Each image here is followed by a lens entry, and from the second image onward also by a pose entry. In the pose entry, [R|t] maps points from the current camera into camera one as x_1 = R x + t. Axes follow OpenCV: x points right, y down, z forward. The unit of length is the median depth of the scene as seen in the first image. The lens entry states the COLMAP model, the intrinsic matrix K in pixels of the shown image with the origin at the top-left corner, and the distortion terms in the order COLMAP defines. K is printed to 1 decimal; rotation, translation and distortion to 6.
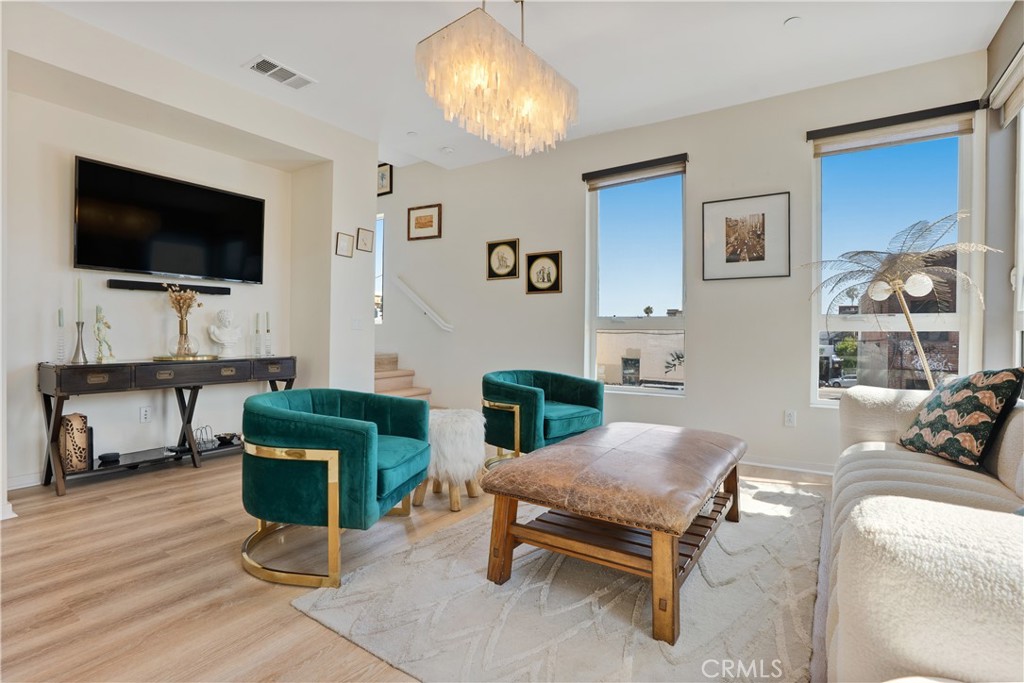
lens RADIAL K [[494.9, 0, 506.2], [0, 494.9, 338.3], [0, 0, 1]] dist [-0.069904, 0.028976]
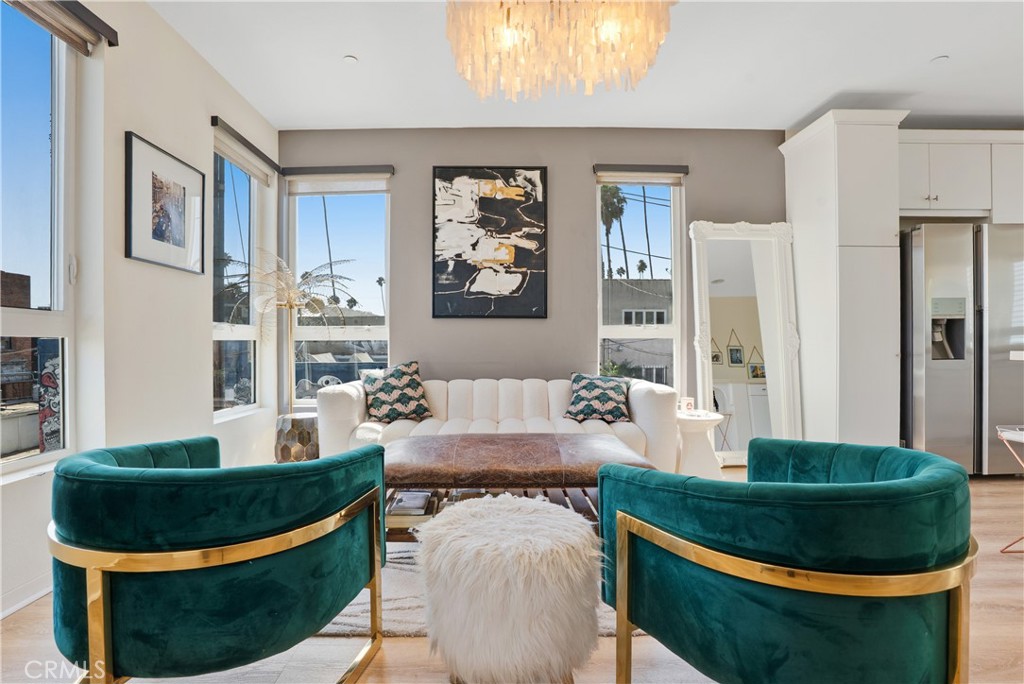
lens RADIAL K [[494.9, 0, 506.2], [0, 494.9, 338.8], [0, 0, 1]] dist [-0.069904, 0.028976]
pose [[-0.559332, 0.003907, 0.828934, -0.397329], [0.011193, 0.999933, 0.002840, -0.012029], [-0.828868, 0.010867, -0.559339, 1.016666]]
